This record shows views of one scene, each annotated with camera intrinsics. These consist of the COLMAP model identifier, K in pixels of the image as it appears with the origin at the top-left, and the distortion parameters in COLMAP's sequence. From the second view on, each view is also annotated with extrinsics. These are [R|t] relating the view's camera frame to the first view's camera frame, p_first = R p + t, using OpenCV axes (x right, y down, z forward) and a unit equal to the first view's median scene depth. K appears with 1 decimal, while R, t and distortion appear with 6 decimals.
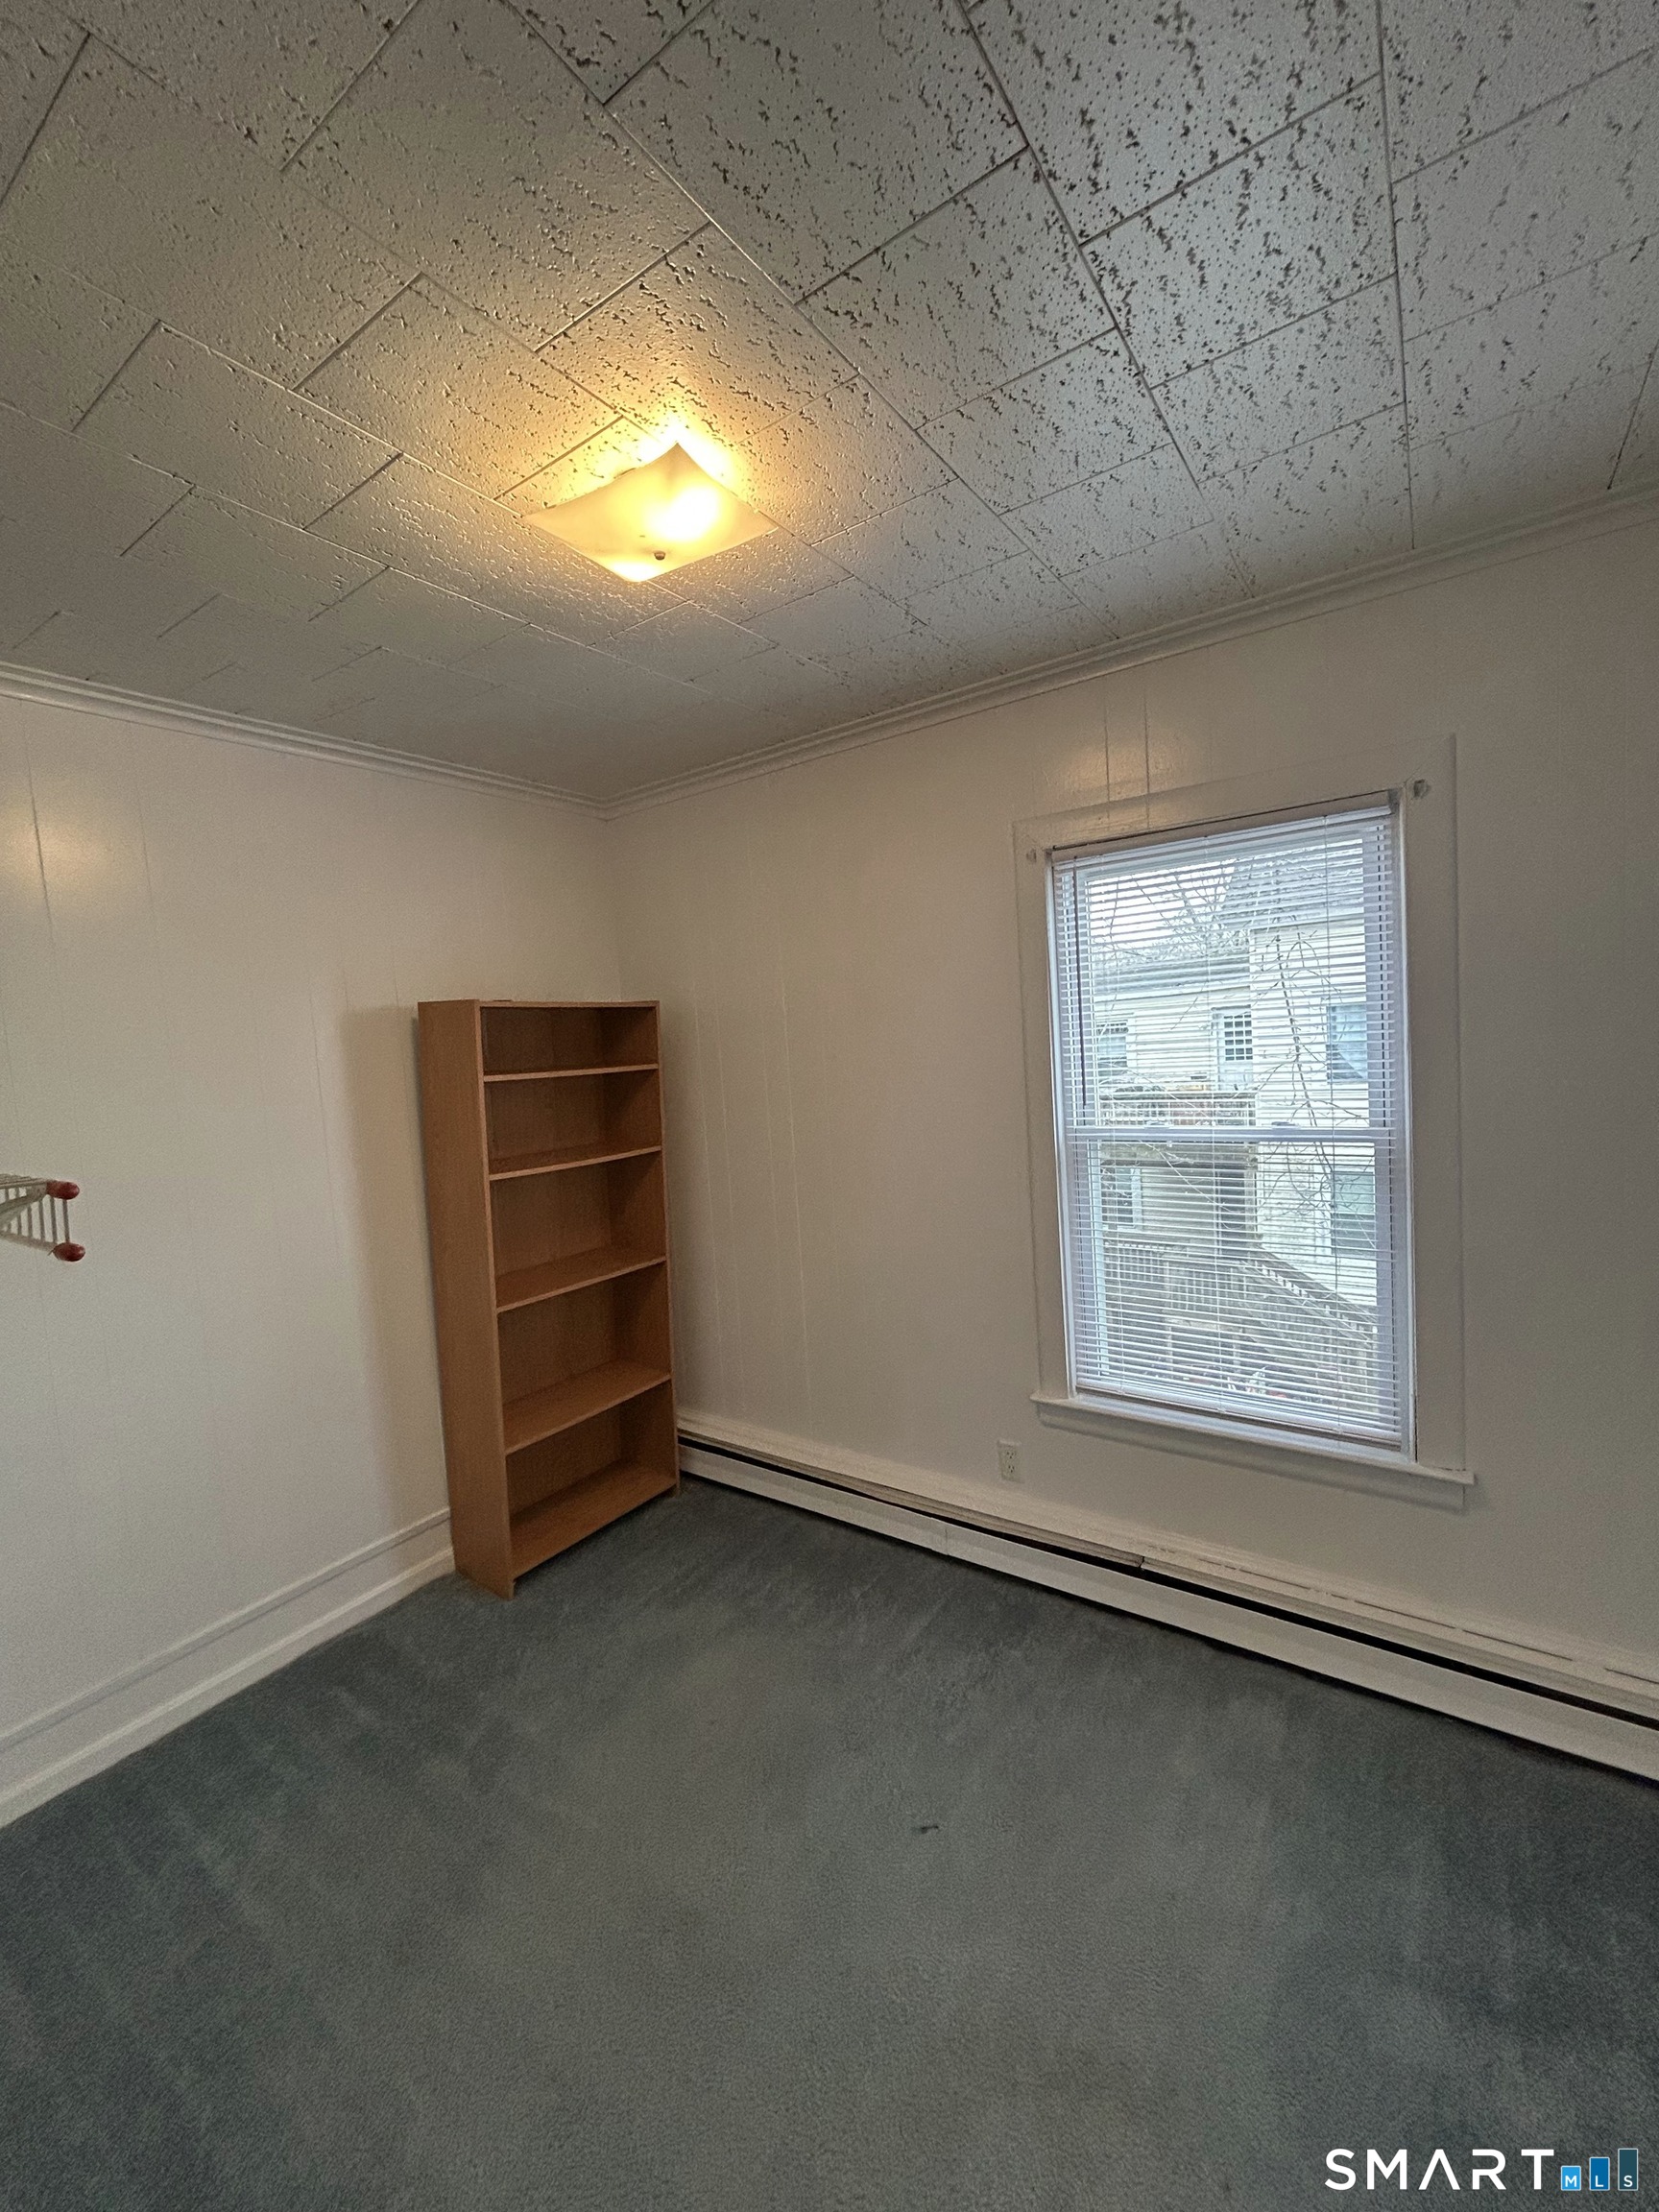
lens RADIAL K [[886.4, 0, 839.7], [0, 886.4, 1103.0], [0, 0, 1]] dist [-0.000590, -0.000339]
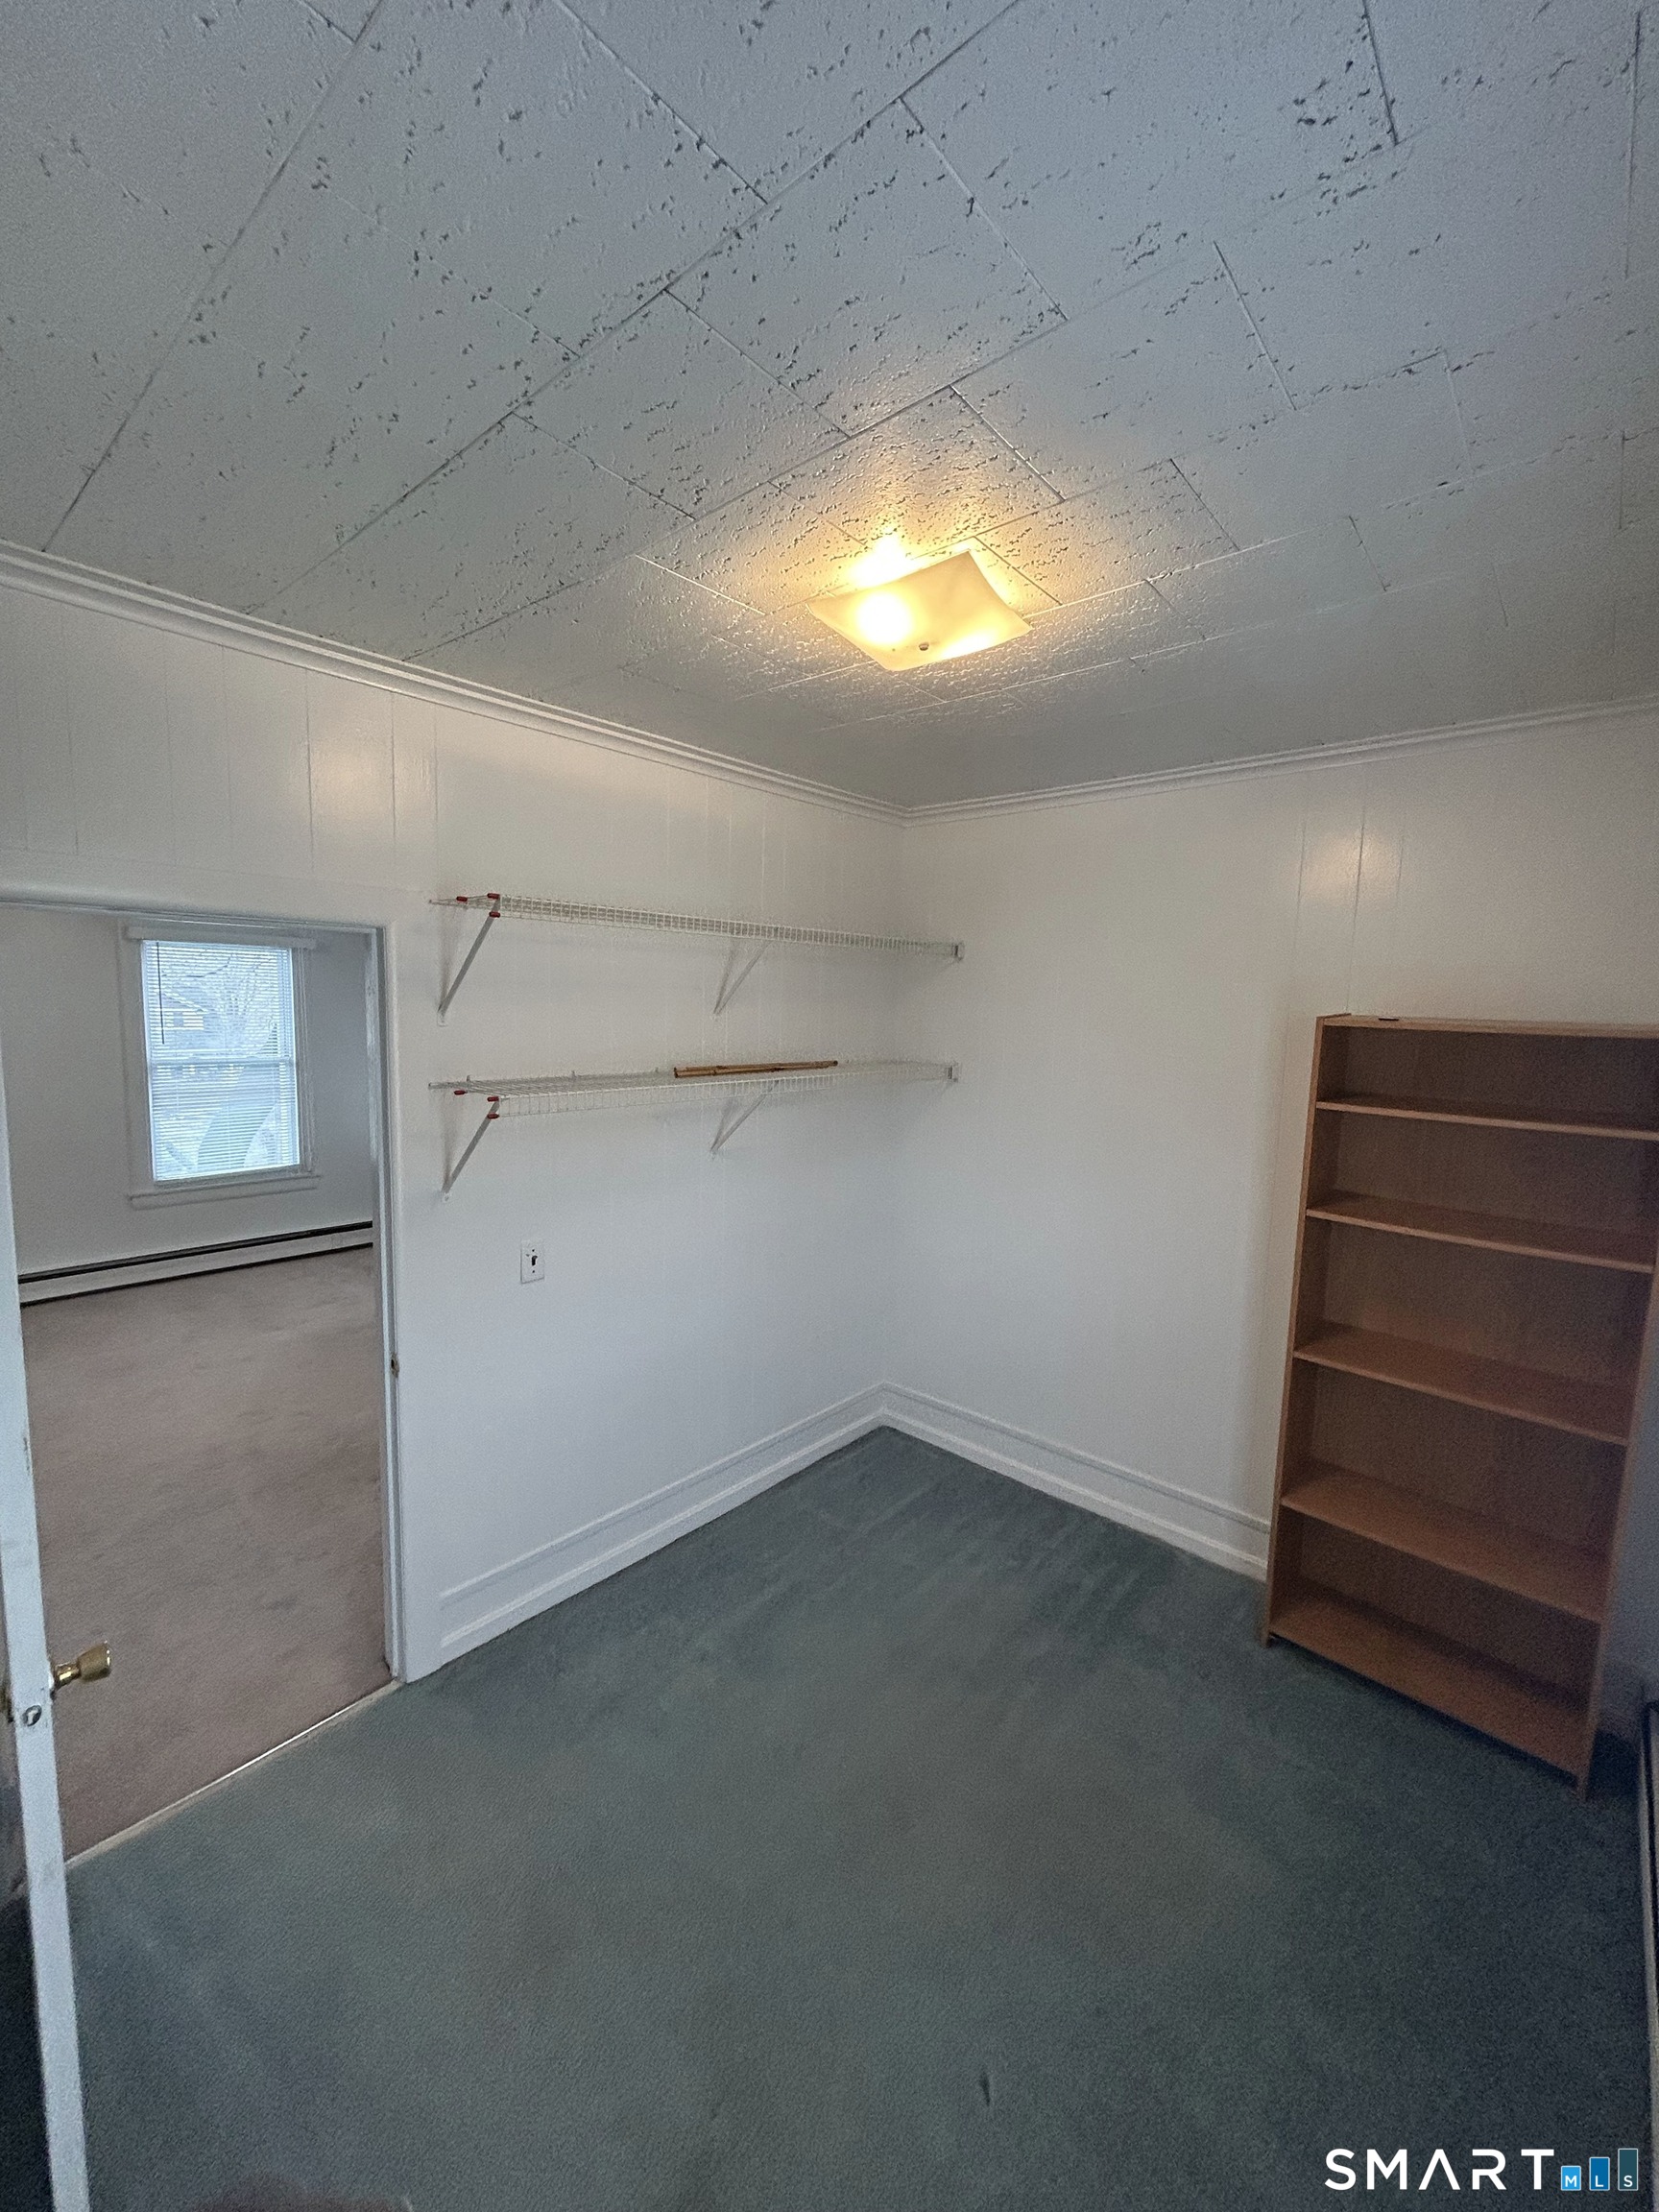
lens RADIAL K [[886.4, 0, 825.8], [0, 886.4, 1097.9], [0, 0, 1]] dist [-0.000590, -0.000339]
pose [[-0.117237, 0.163369, -0.979574, 0.575003], [-0.100901, 0.979313, 0.175402, -0.148771], [0.987965, 0.119404, -0.098327, 0.624801]]
